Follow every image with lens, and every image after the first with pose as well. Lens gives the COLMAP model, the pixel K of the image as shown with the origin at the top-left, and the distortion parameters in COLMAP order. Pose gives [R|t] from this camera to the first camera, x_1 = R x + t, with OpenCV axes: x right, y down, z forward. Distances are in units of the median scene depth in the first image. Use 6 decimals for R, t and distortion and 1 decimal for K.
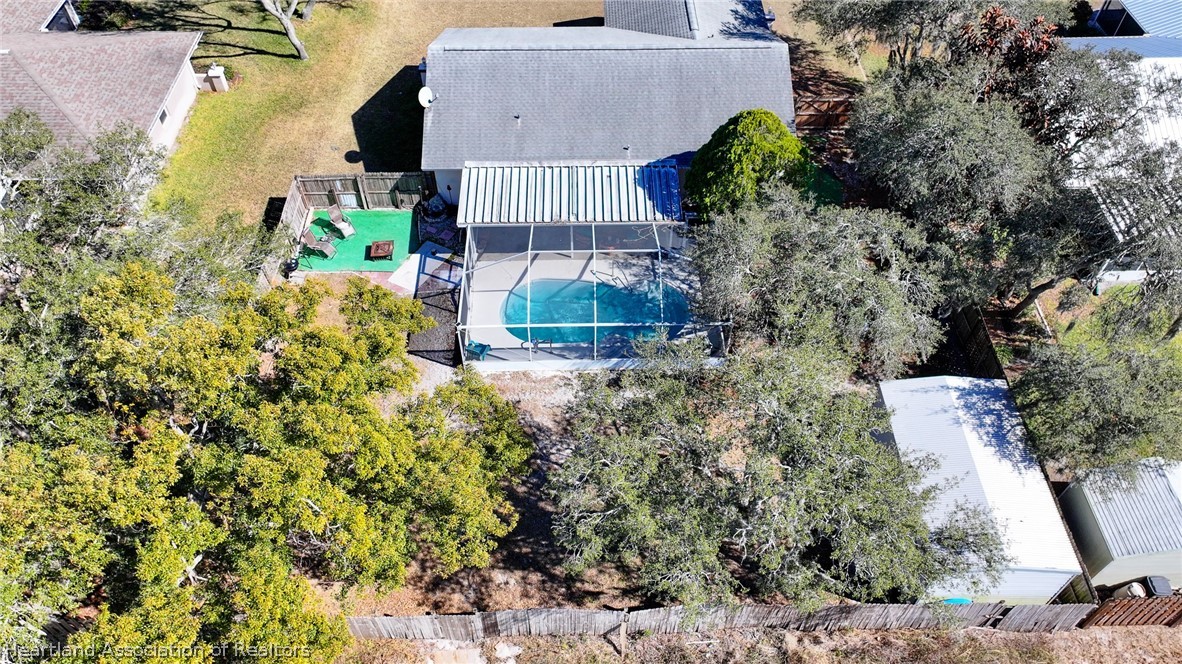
lens RADIAL K [[798.6, 0, 591.0], [0, 798.6, 332.0], [0, 0, 1]] dist [-0.005001, -0.001383]
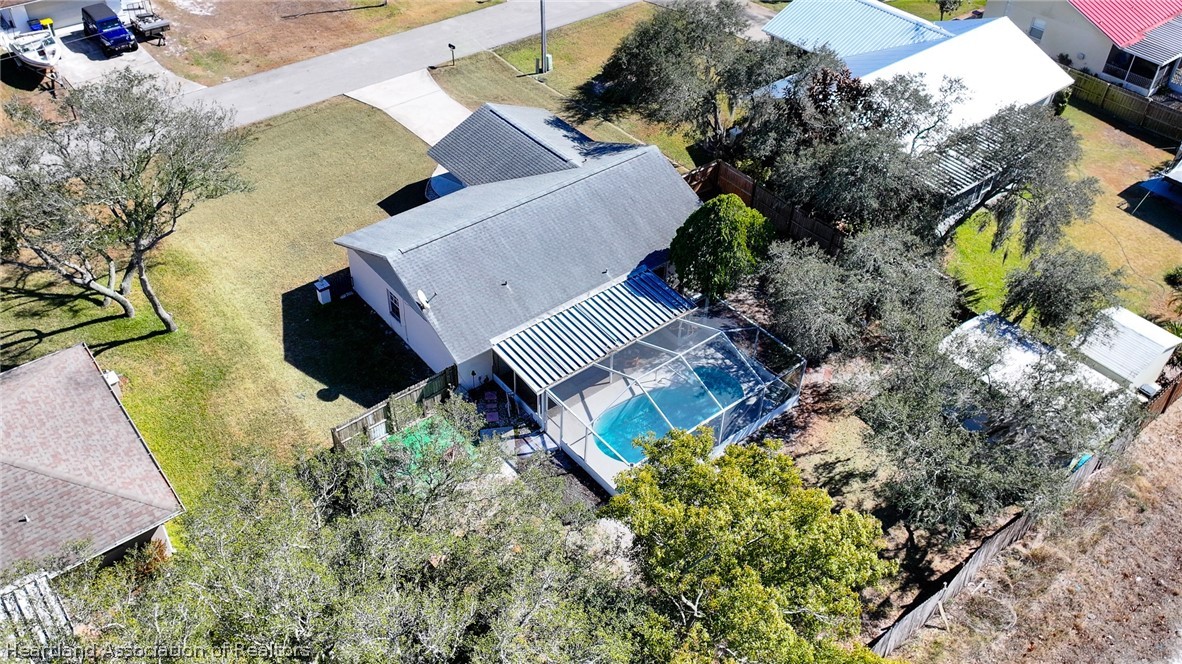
lens RADIAL K [[868.8, 0, 591.0], [0, 868.8, 332.0], [0, 0, 1]] dist [0.000678, -0.000314]
pose [[0.809609, -0.395916, 0.433341, -0.510858], [0.456229, 0.888955, -0.040188, -0.116210], [-0.369309, 0.230239, 0.900334, -0.043415]]
